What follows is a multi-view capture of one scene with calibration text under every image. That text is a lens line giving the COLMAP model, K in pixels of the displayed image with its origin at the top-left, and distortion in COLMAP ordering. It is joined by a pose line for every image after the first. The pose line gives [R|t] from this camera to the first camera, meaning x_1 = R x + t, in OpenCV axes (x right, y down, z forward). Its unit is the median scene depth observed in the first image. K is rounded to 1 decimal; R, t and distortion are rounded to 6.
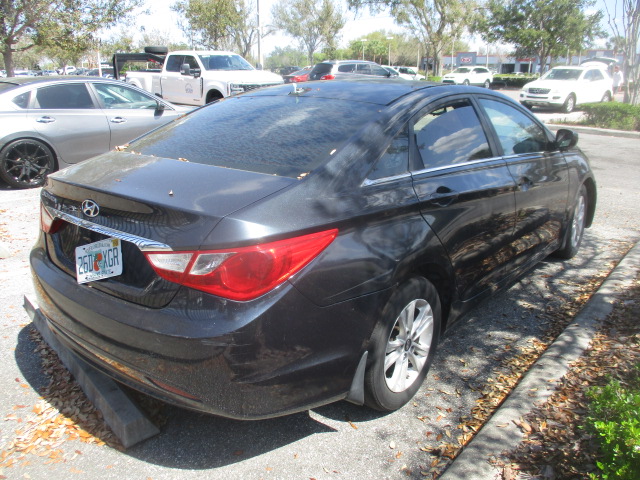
lens RADIAL K [[547.5, 0, 319.4], [0, 547.5, 237.8], [0, 0, 1]] dist [-0.061764, 0.040782]
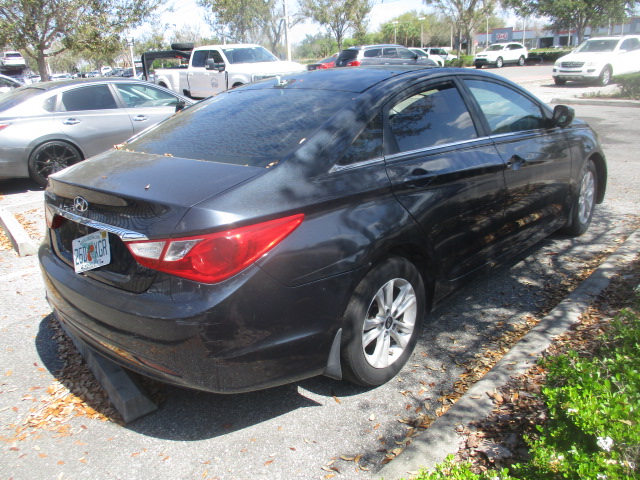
lens RADIAL K [[547.5, 0, 319.4], [0, 547.5, 240.4], [0, 0, 1]] dist [-0.061764, 0.040782]
pose [[0.996569, -0.036747, -0.074158, 0.101589], [0.038732, 0.998924, 0.025519, 0.007180], [0.073140, -0.028304, 0.996920, -0.040079]]
